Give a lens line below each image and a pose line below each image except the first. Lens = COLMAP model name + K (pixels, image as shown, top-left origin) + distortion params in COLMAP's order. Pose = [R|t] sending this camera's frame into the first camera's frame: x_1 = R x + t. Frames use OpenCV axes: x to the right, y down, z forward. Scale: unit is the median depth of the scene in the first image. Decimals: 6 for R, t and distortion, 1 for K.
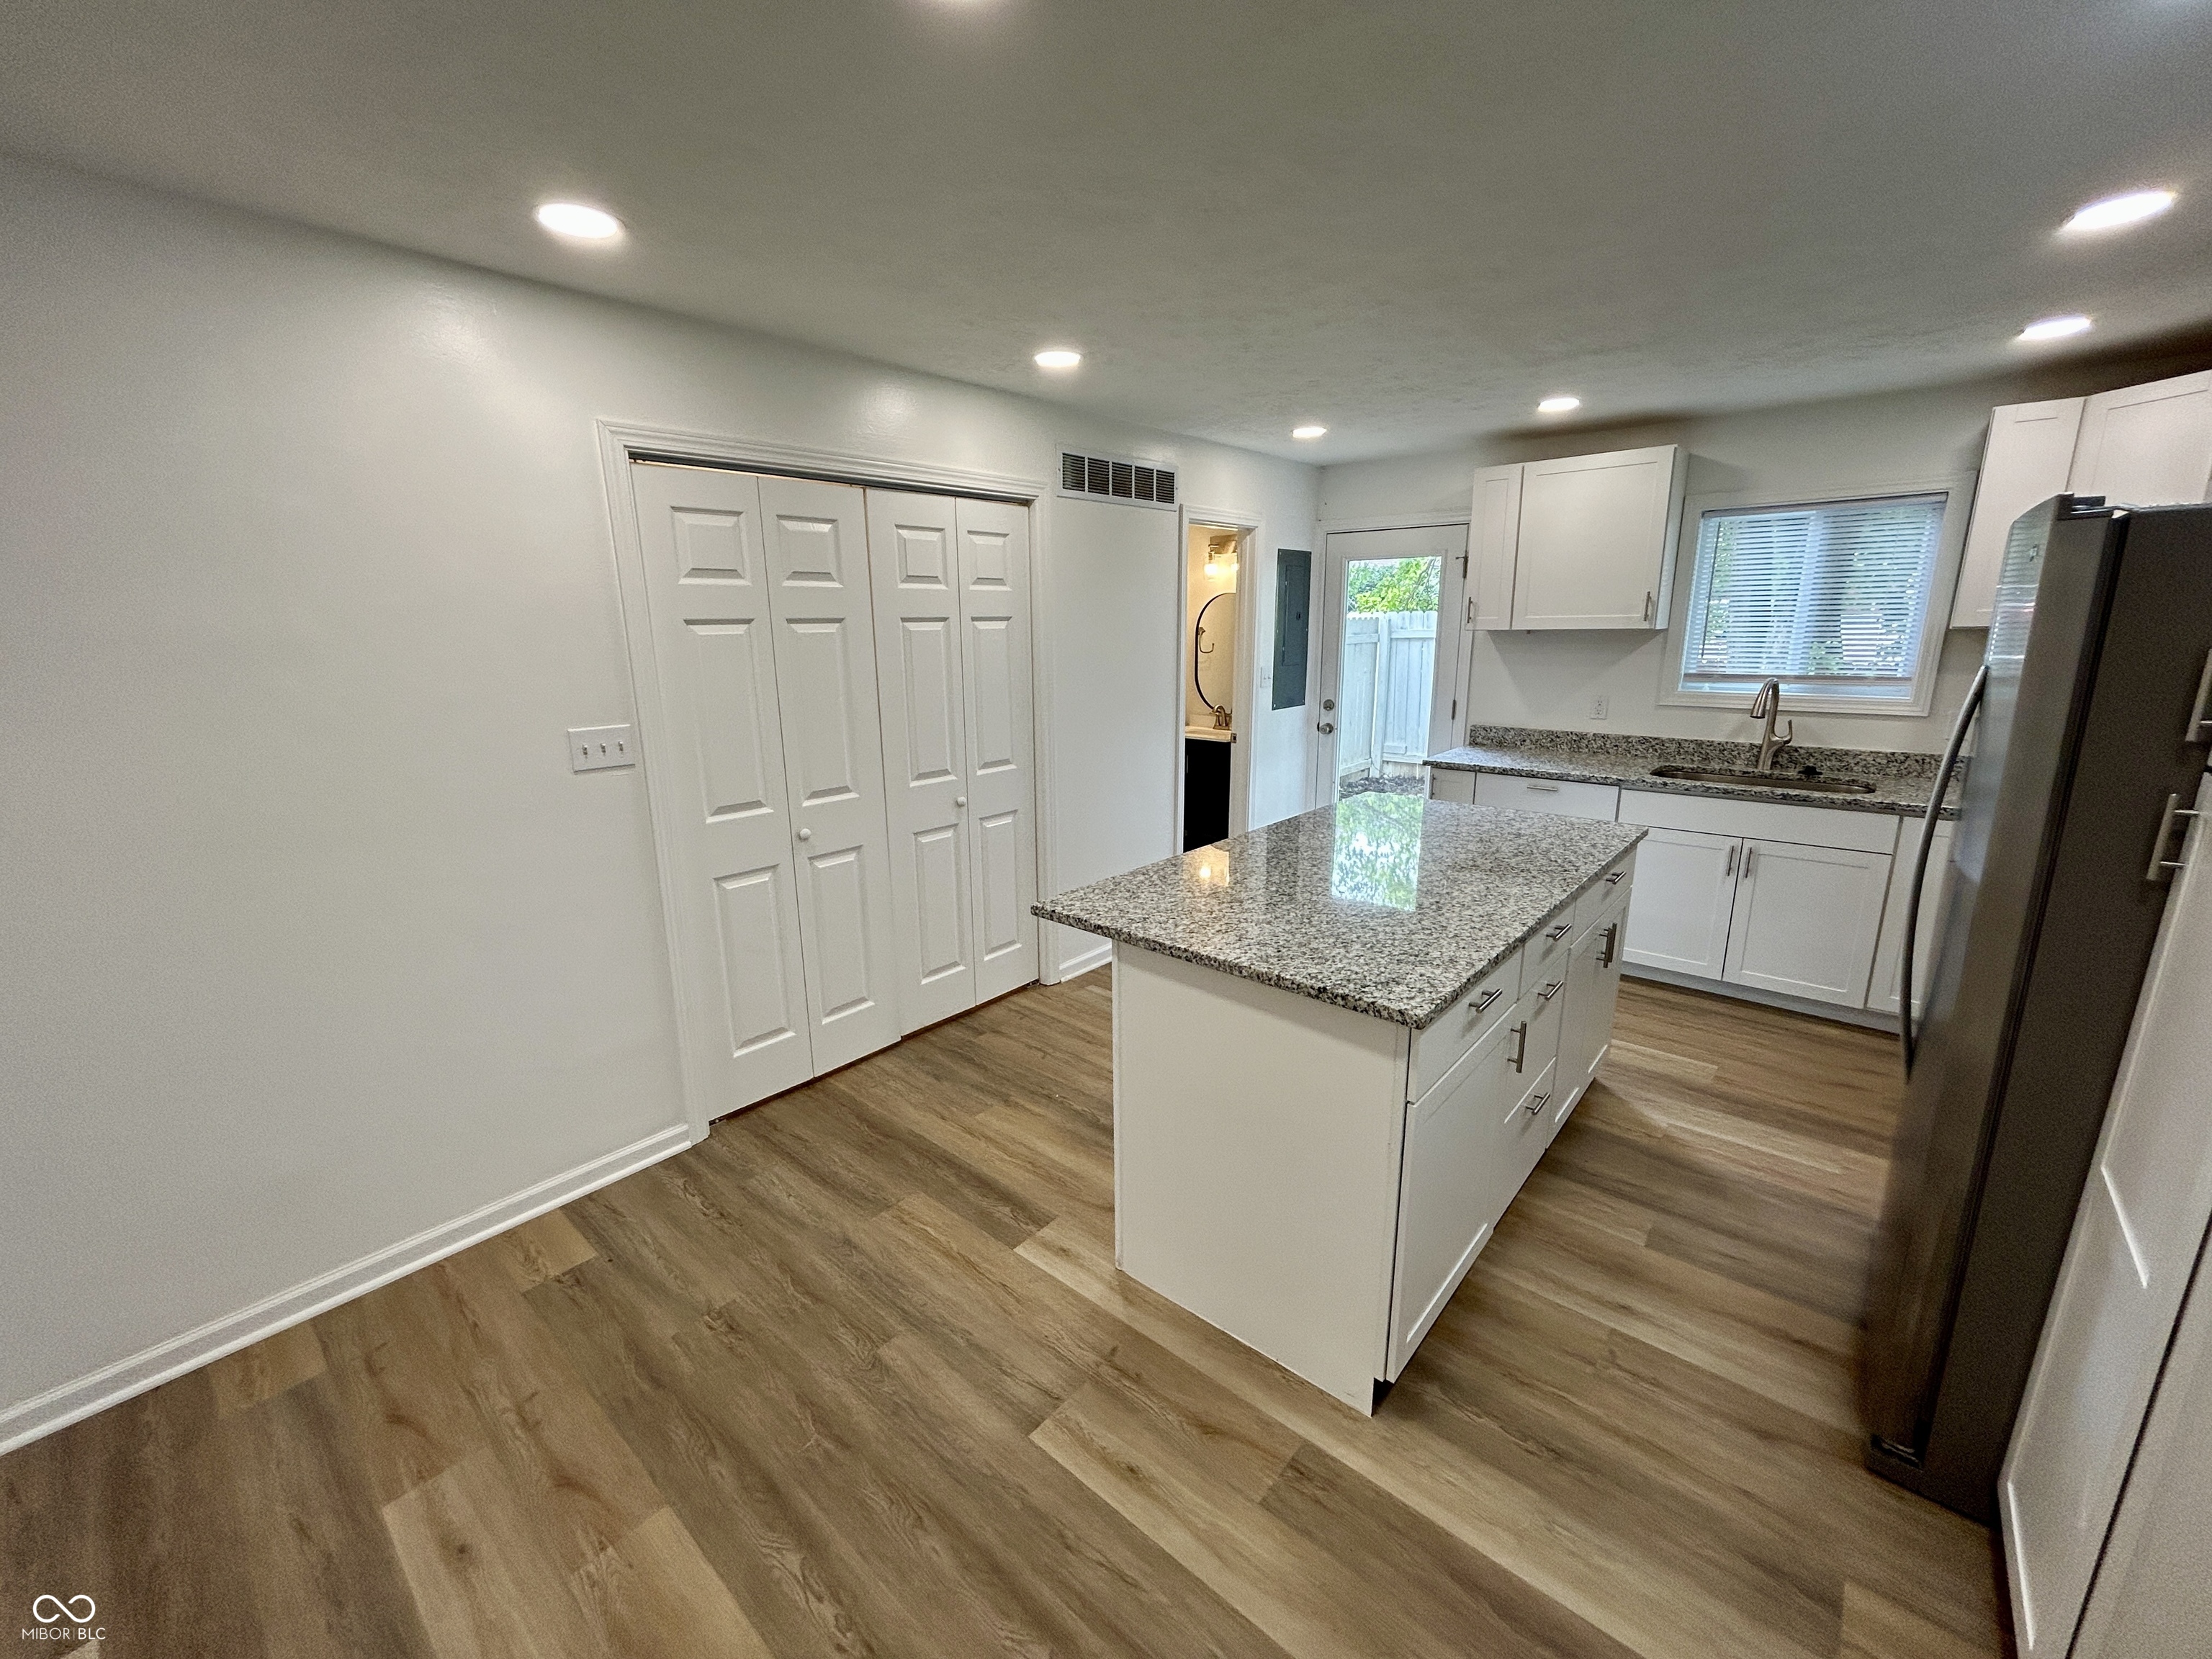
lens RADIAL K [[896.1, 0, 1106.0], [0, 896.1, 829.5], [0, 0, 1]] dist [-0.008294, 0.010858]
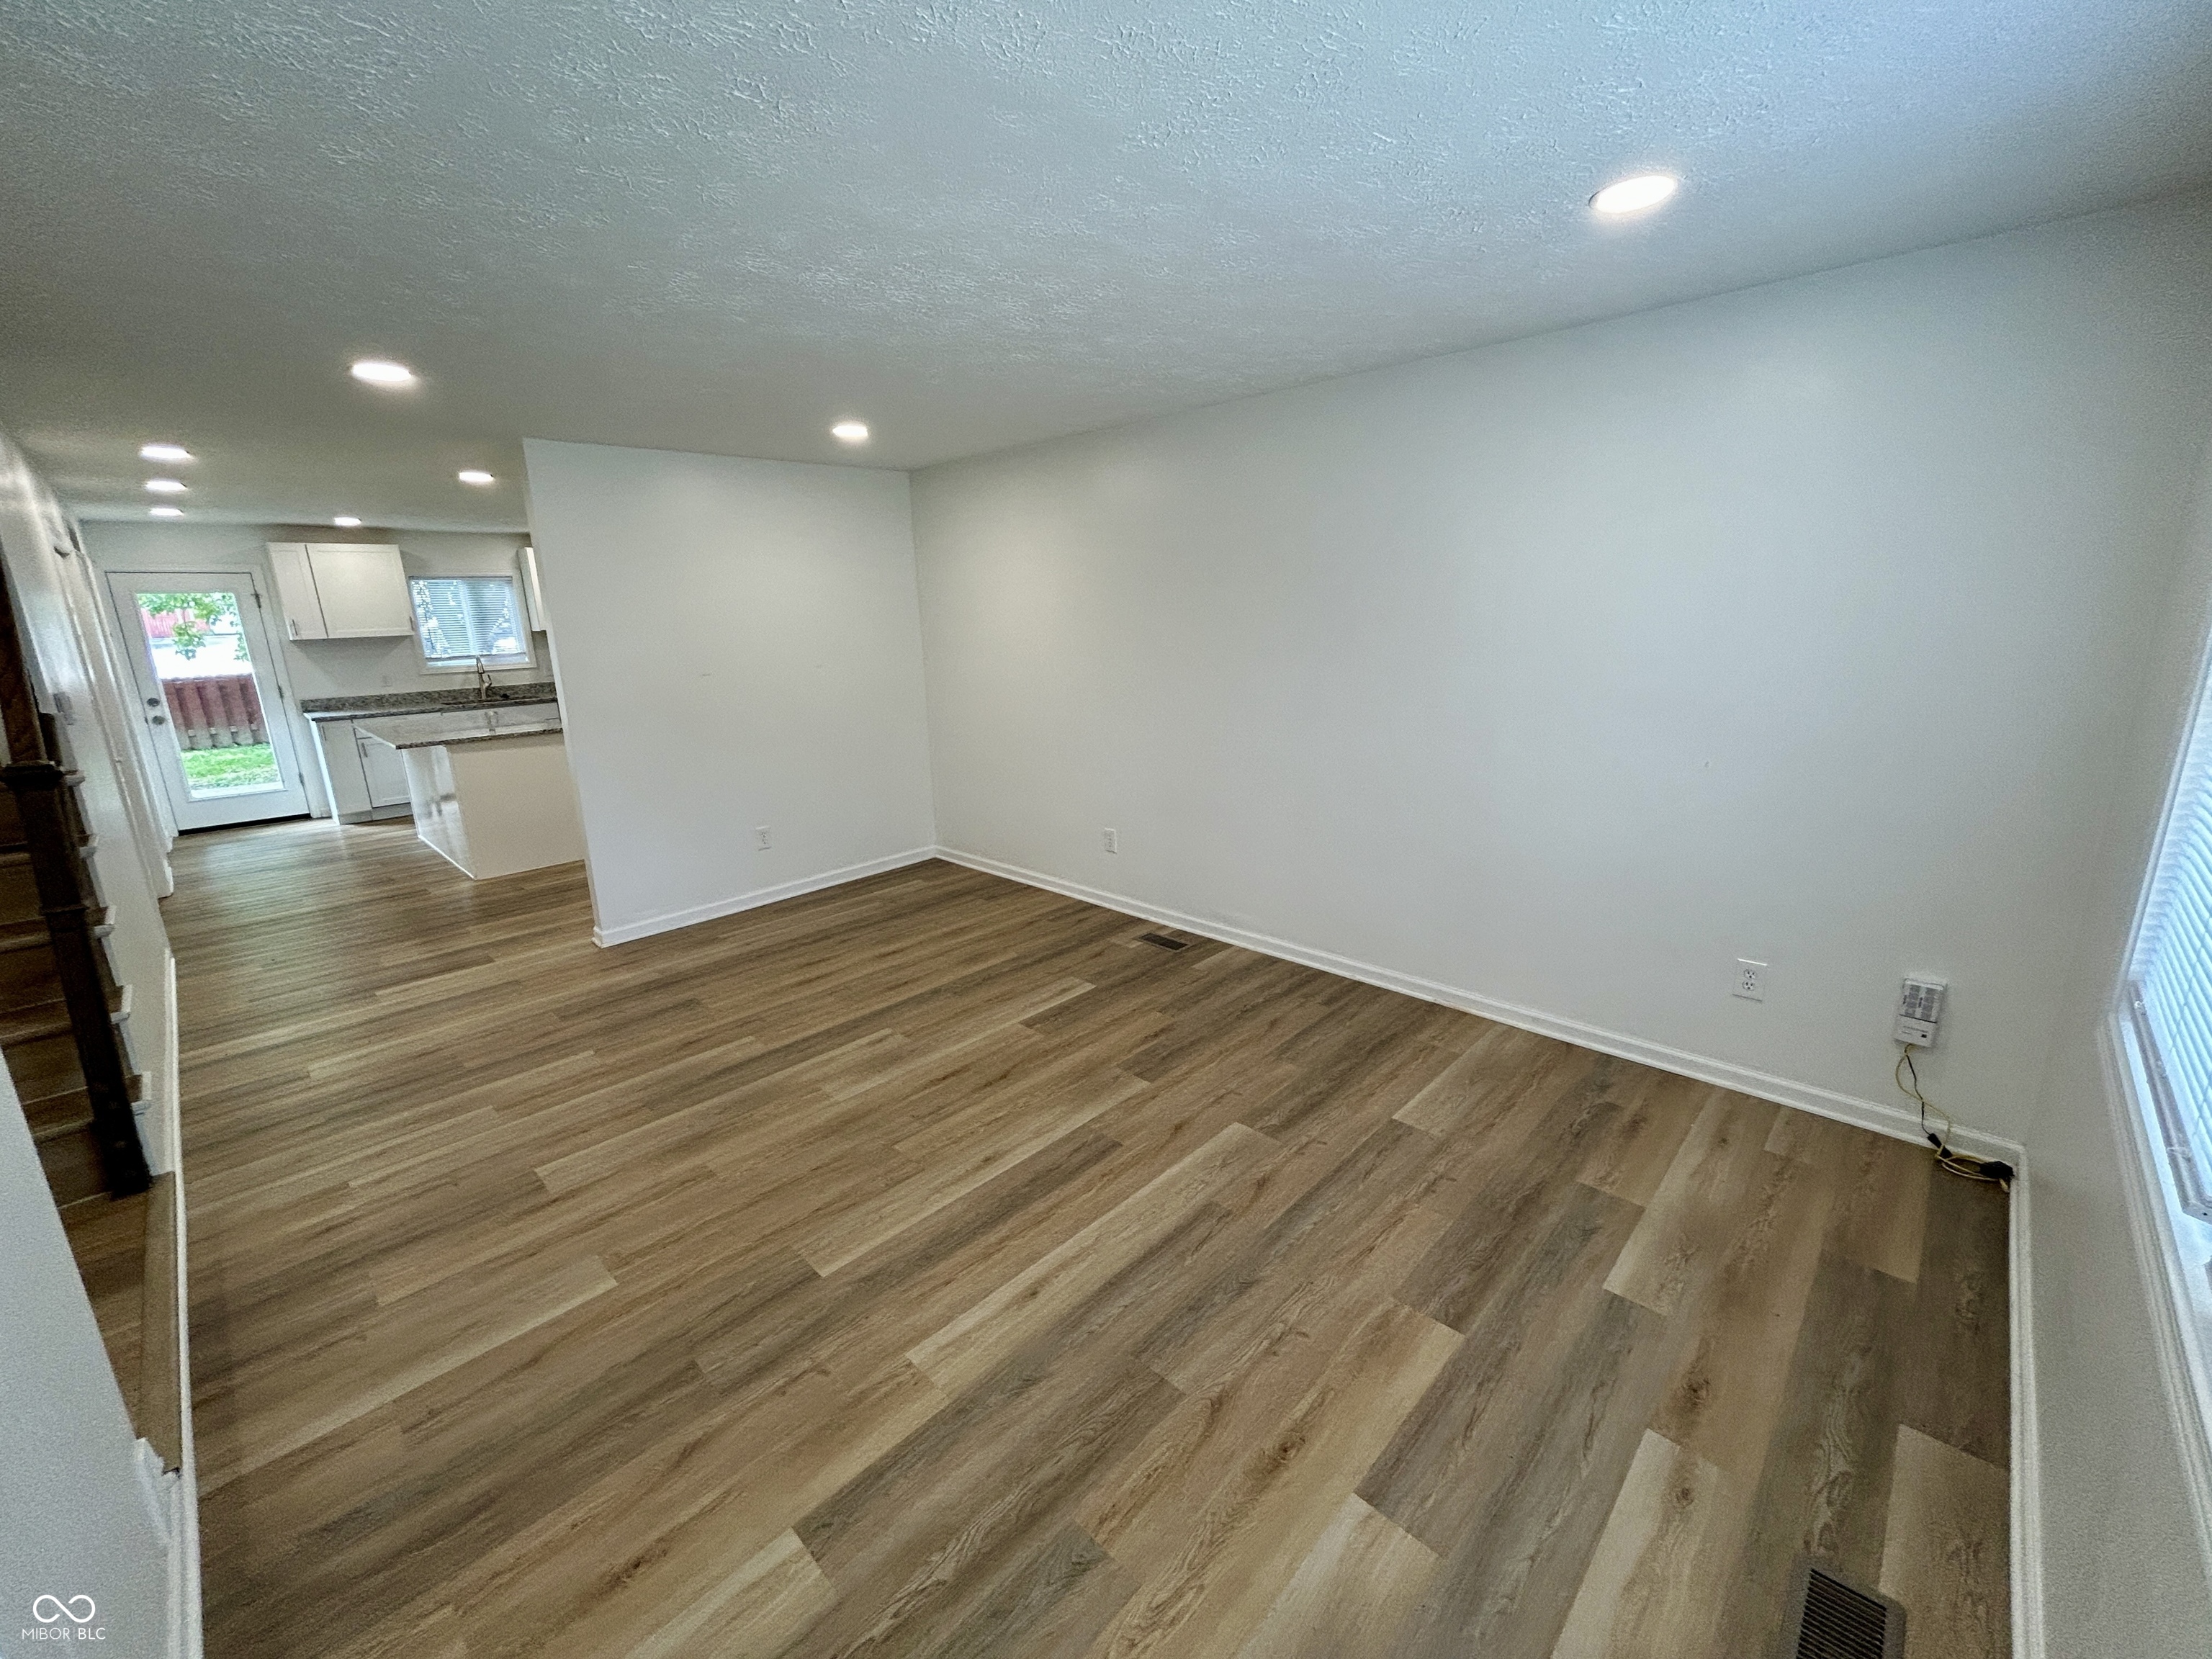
lens RADIAL K [[892.1, 0, 1106.0], [0, 892.1, 829.5], [0, 0, 1]] dist [-0.001899, 0.003081]
pose [[0.057296, -0.233418, 0.970687, -1.966439], [0.255883, 0.943240, 0.211714, 0.232853], [-0.965008, 0.236252, 0.113772, -0.896388]]
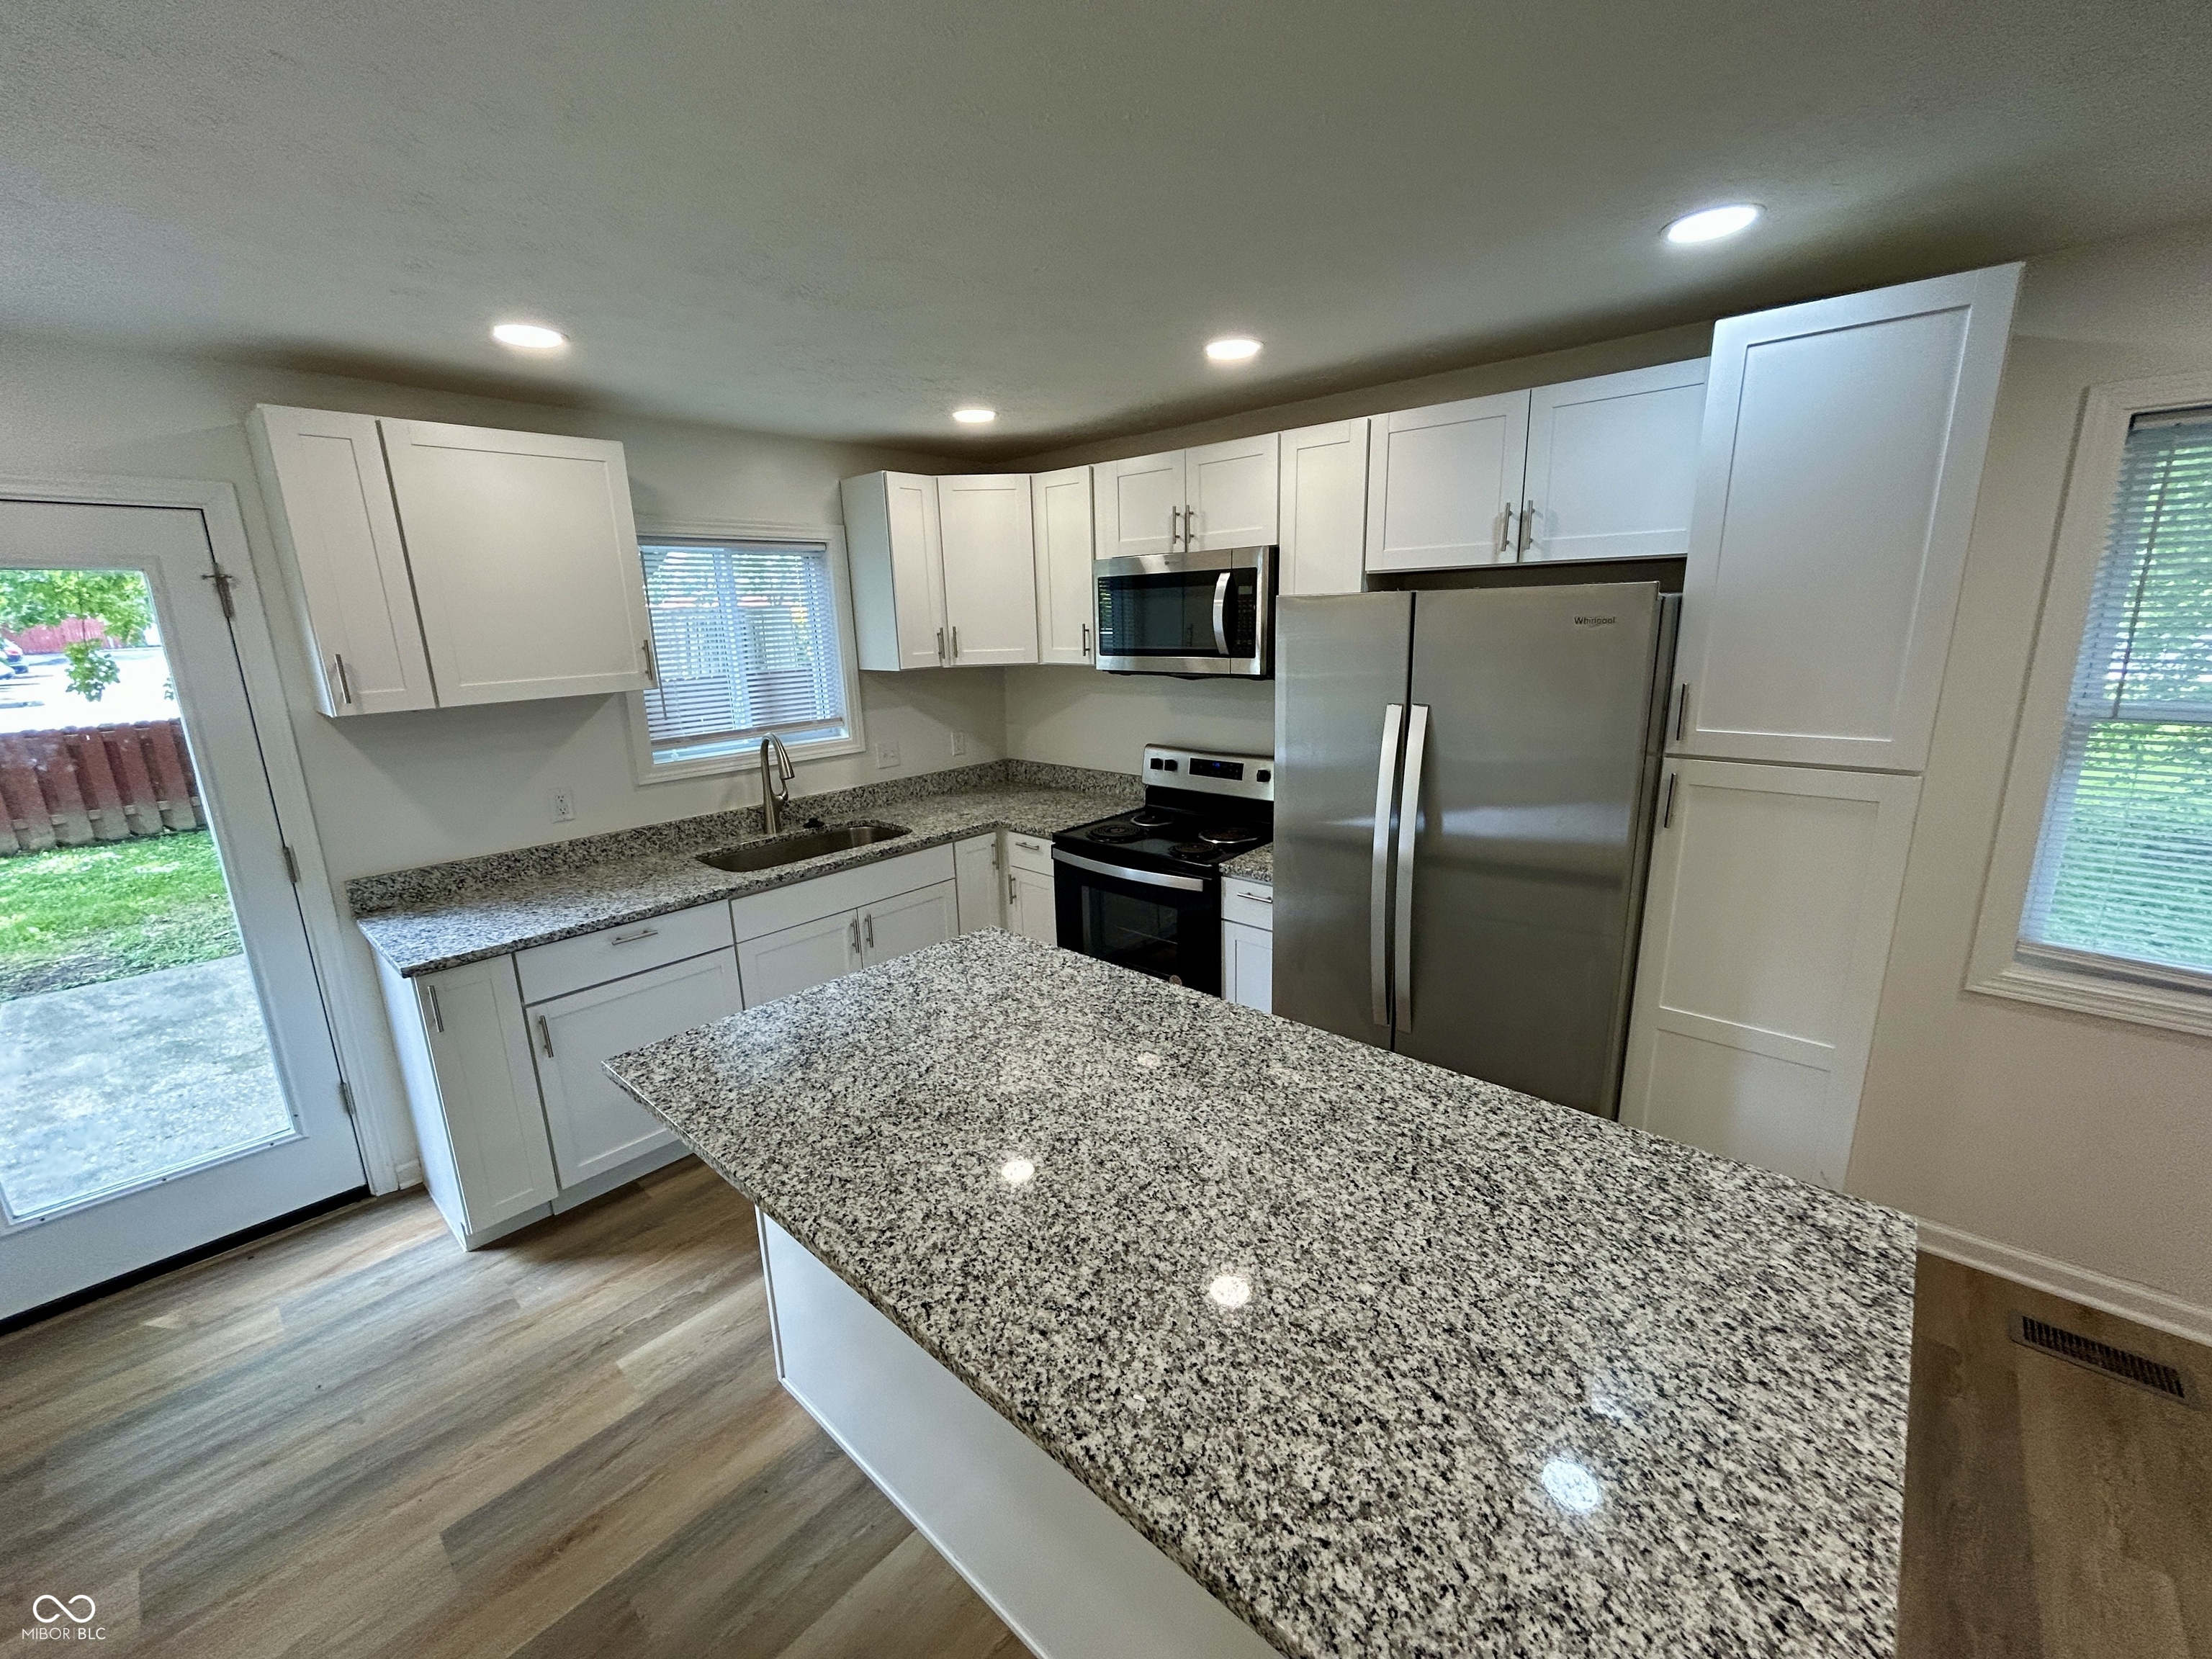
lens RADIAL K [[892.1, 0, 1106.0], [0, 892.1, 829.5], [0, 0, 1]] dist [-0.001899, 0.003081]
pose [[0.021812, -0.226287, 0.973816, -0.192797], [0.256409, 0.942734, 0.213322, -0.260117], [-0.966322, 0.245042, 0.078585, 0.897723]]
